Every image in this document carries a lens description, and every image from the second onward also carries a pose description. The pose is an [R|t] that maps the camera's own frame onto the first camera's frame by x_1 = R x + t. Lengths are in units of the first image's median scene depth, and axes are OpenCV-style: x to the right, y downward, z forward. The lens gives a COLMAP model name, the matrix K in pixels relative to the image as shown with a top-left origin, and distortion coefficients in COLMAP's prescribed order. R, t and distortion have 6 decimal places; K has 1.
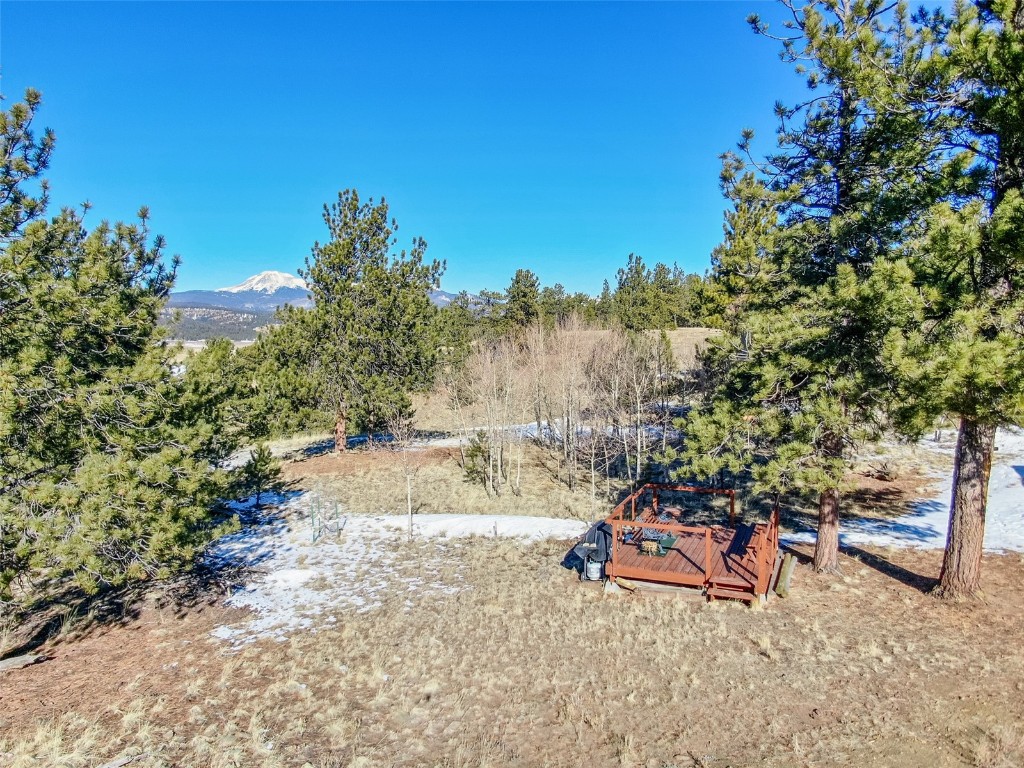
lens RADIAL K [[737.8, 0, 512.0], [0, 737.8, 384.0], [0, 0, 1]] dist [-0.018129, 0.038339]
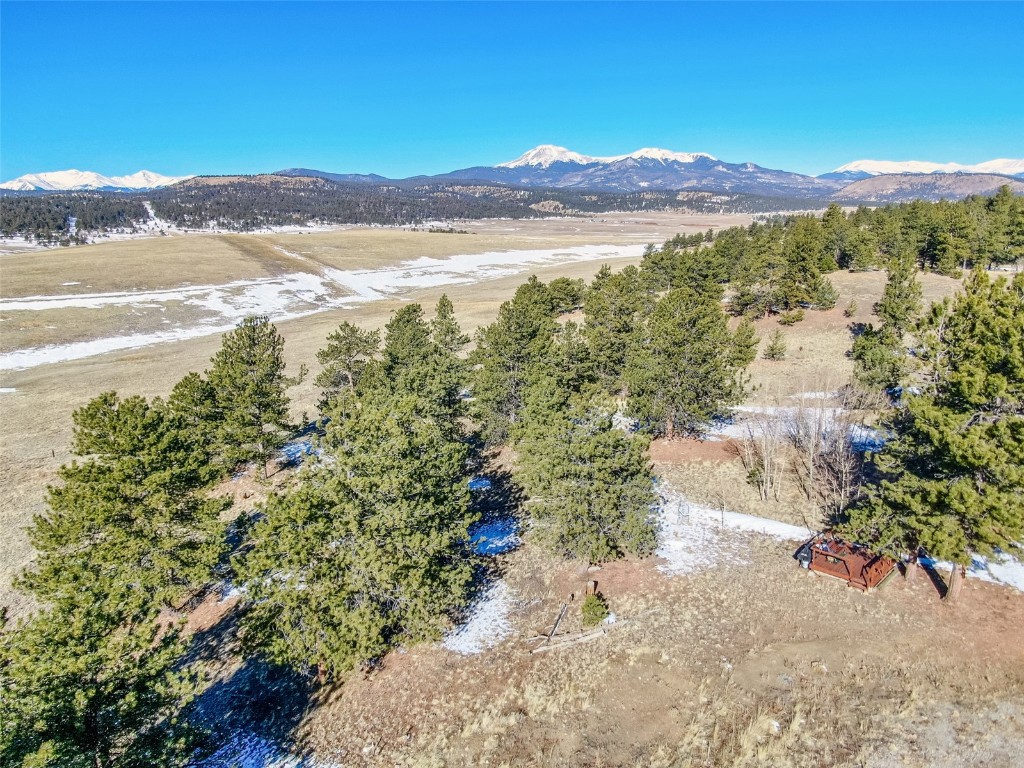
lens RADIAL K [[737.8, 0, 512.0], [0, 737.8, 384.0], [0, 0, 1]] dist [-0.018129, 0.038339]
pose [[0.936632, 0.071244, -0.342993, -0.006575], [-0.012755, 0.985388, 0.169847, -0.707194], [0.350081, -0.154710, 0.923855, -1.446186]]
